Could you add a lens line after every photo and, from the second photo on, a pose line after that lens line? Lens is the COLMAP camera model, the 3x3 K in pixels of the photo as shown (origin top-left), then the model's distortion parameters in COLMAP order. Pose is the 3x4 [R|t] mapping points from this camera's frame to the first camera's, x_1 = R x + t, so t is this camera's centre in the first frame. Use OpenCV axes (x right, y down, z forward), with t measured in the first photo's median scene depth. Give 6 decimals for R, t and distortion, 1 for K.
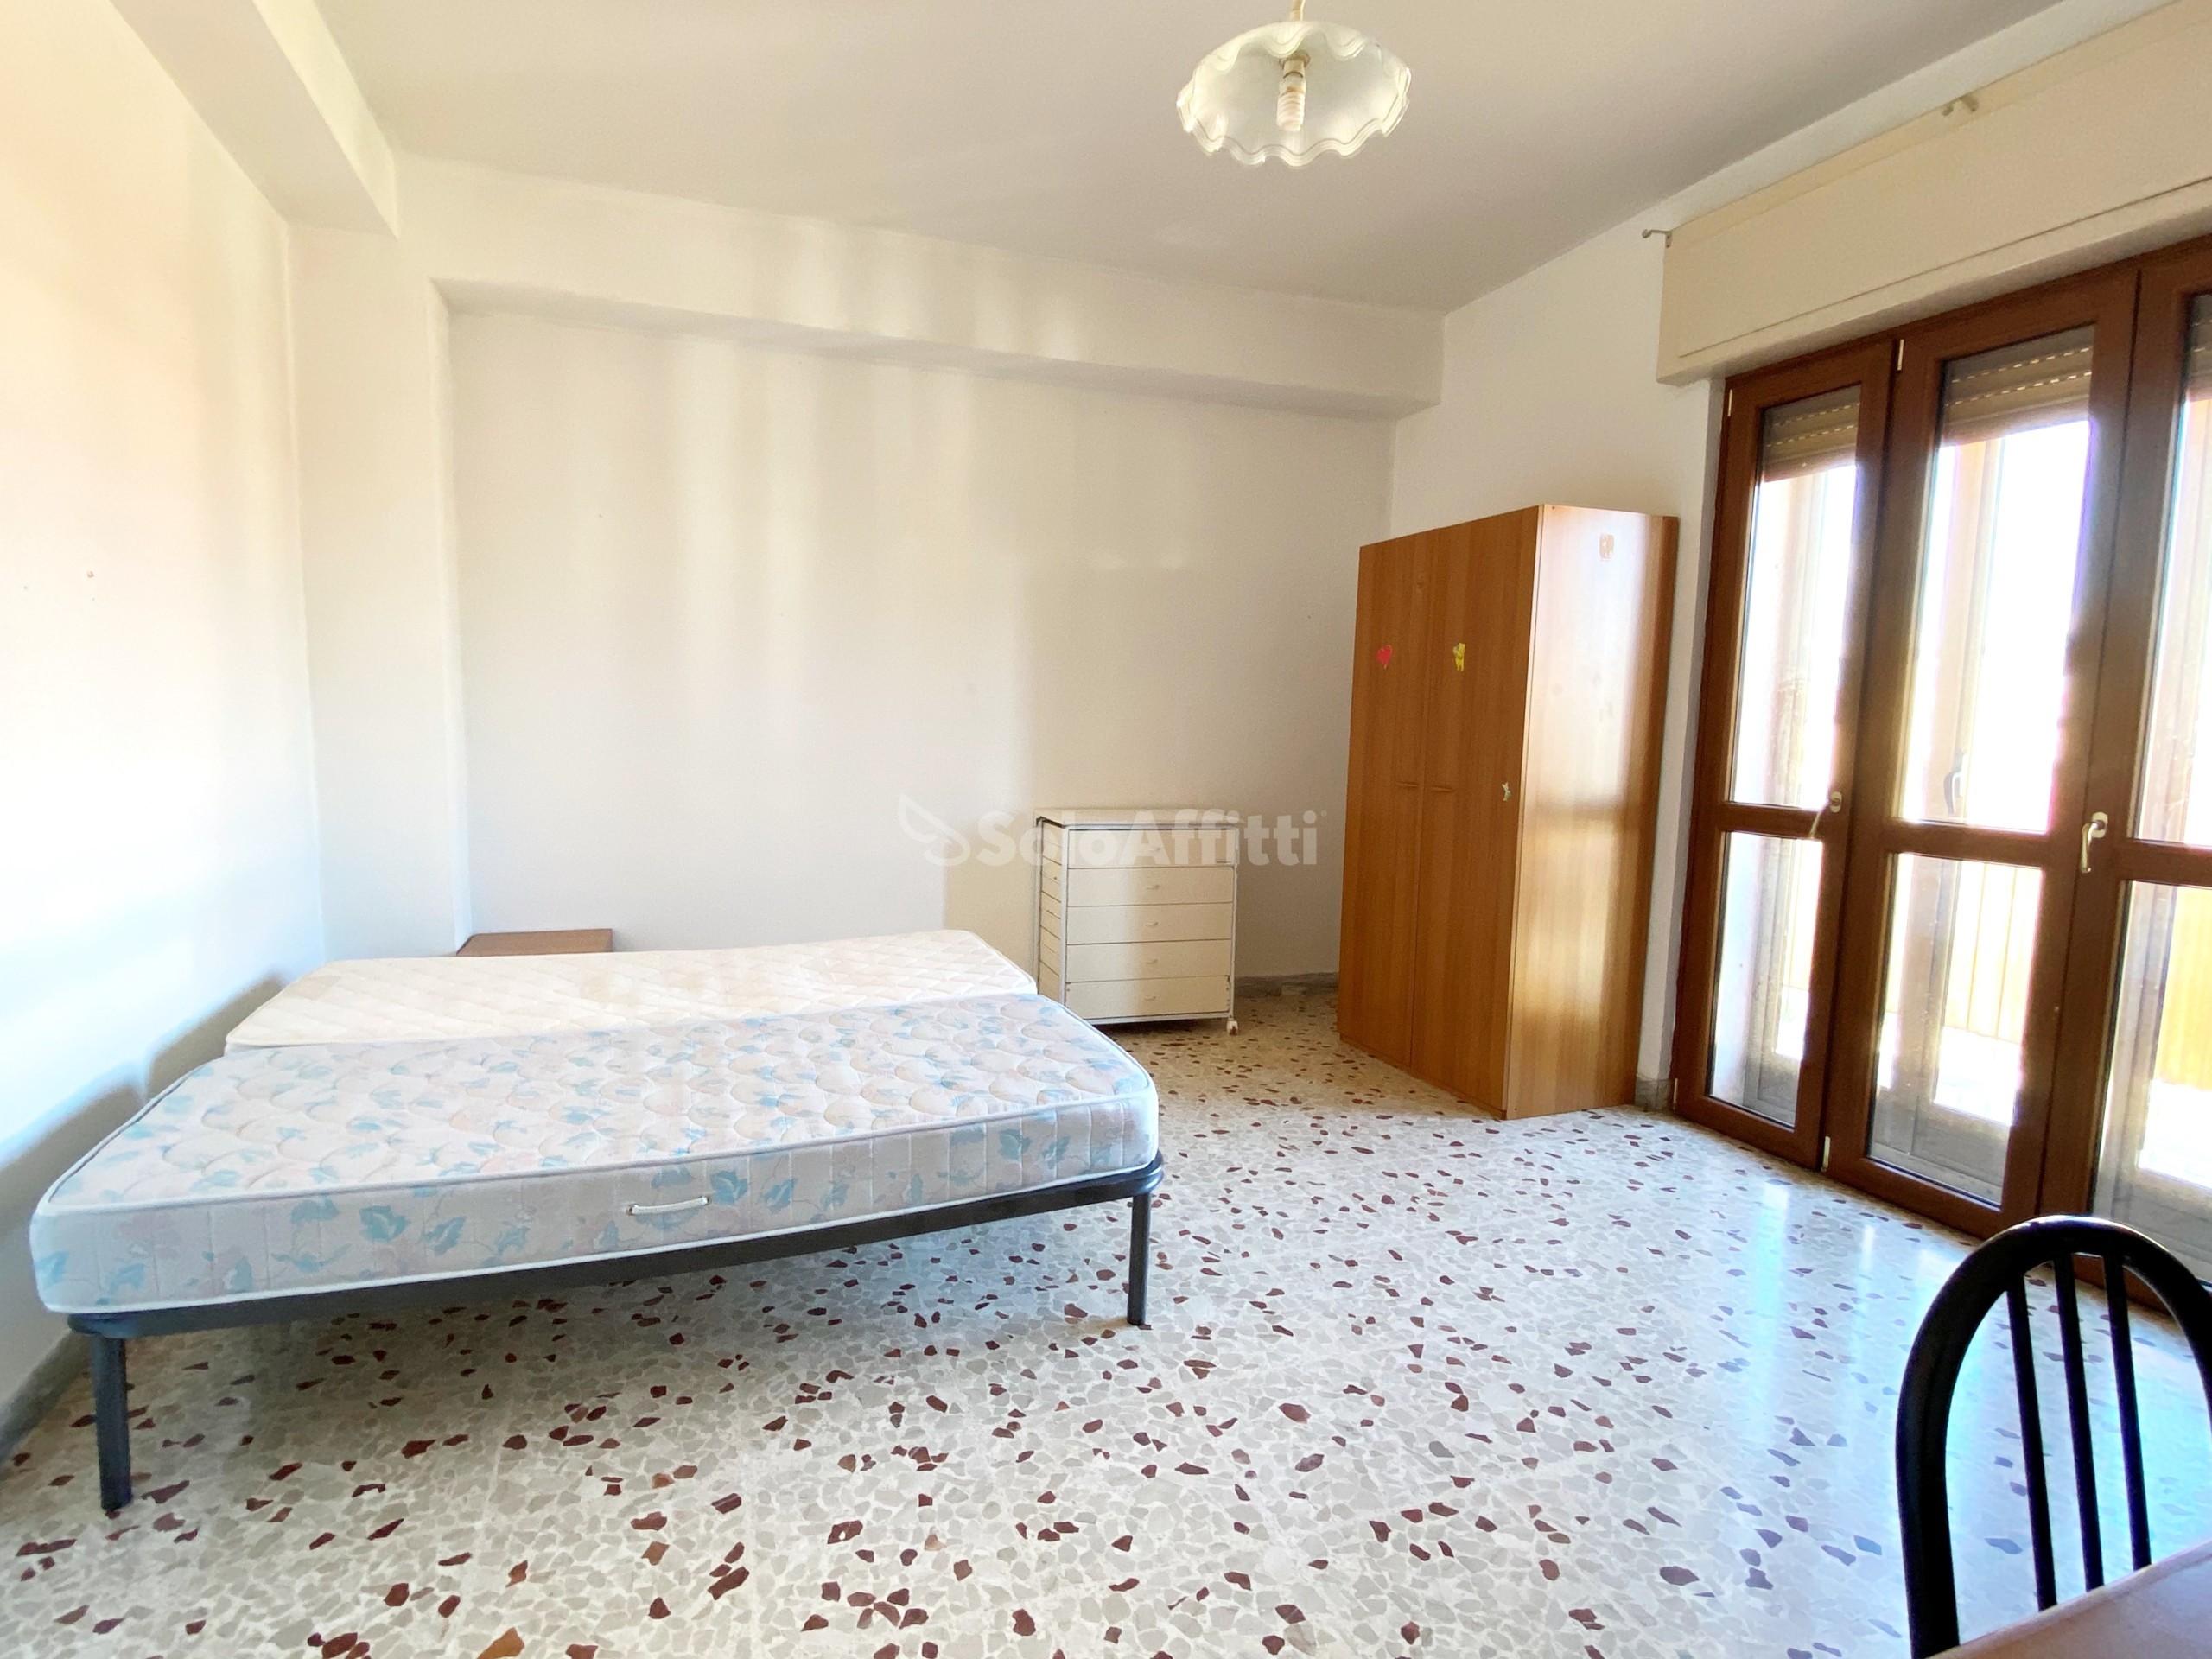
lens RADIAL K [[1141.8, 0, 1108.6], [0, 1141.8, 820.8], [0, 0, 1]] dist [0.022276, -0.010101]
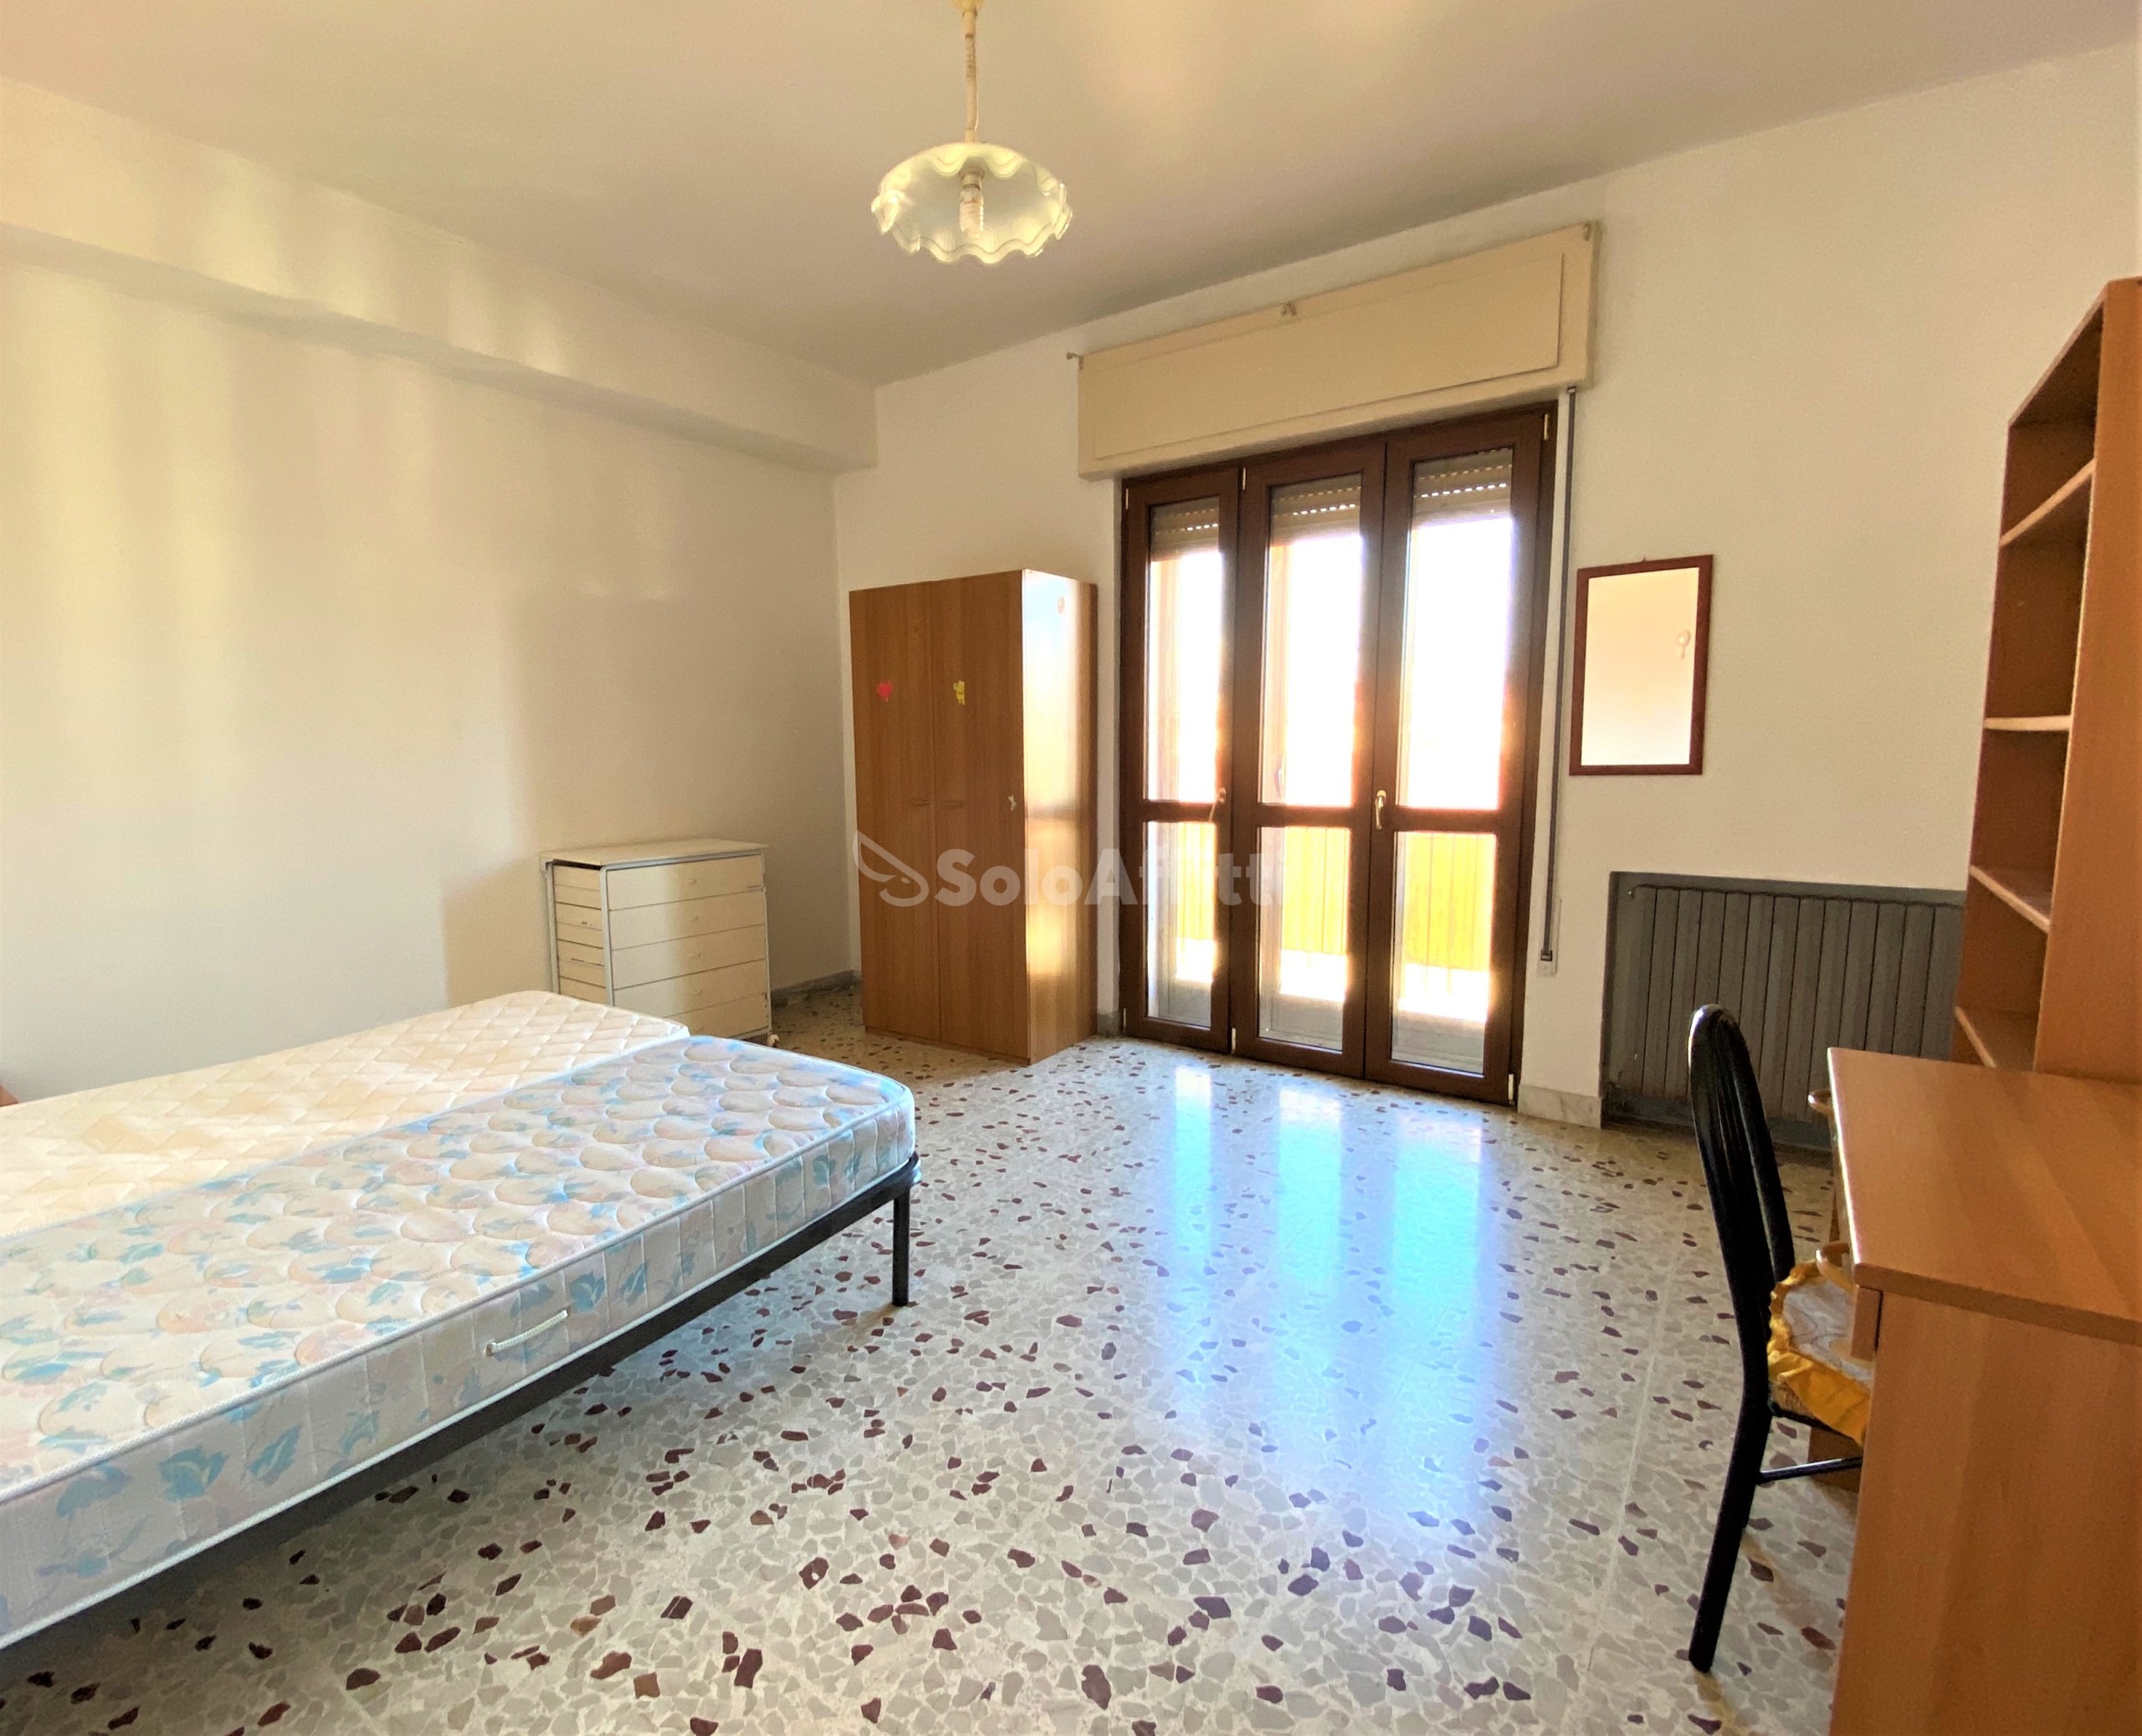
lens RADIAL K [[1049.2, 0, 1052.3], [0, 1049.2, 861.8], [0, 0, 1]] dist [0.030638, -0.017139]
pose [[0.816535, -0.098897, 0.568761, -0.353575], [0.082925, 0.995093, 0.053978, -0.025109], [-0.571308, 0.003089, 0.820730, 0.075142]]
